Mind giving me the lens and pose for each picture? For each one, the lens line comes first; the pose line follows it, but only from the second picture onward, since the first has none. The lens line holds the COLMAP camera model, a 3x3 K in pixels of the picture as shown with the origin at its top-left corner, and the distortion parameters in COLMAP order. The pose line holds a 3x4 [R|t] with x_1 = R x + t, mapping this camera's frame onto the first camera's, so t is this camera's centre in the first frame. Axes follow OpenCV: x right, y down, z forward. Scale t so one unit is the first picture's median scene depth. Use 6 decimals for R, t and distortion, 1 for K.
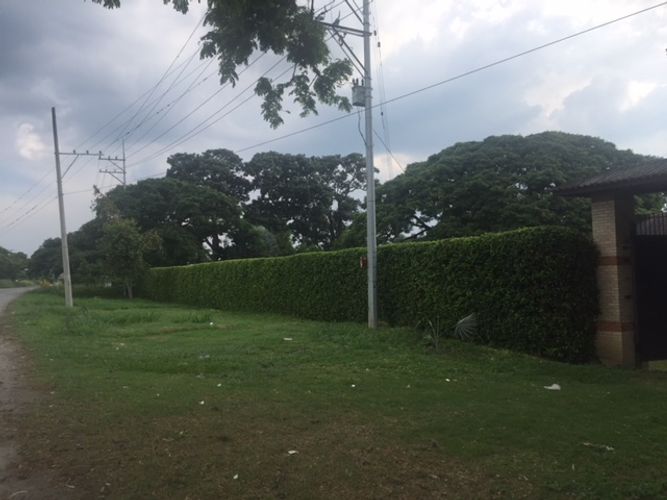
lens RADIAL K [[568.9, 0, 334.0], [0, 568.9, 251.7], [0, 0, 1]] dist [0.080260, -0.115248]
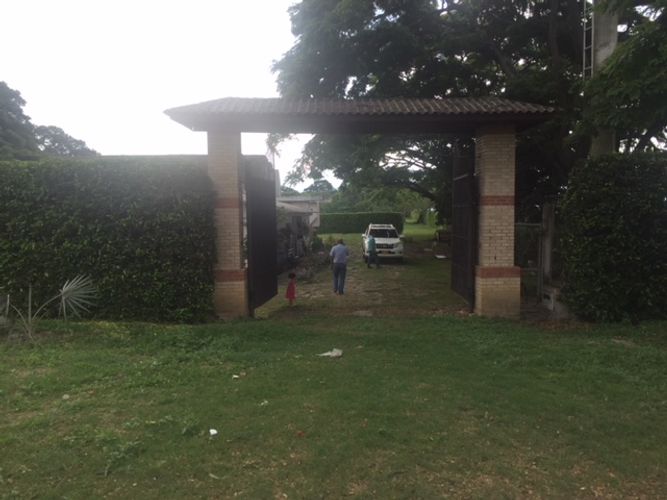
lens RADIAL K [[568.9, 0, 333.6], [0, 568.9, 248.2], [0, 0, 1]] dist [0.080260, -0.115248]
pose [[0.430673, -0.038854, 0.901671, -0.248258], [-0.038717, 0.997358, 0.061470, 0.024906], [-0.901677, -0.061384, 0.428031, 0.468250]]
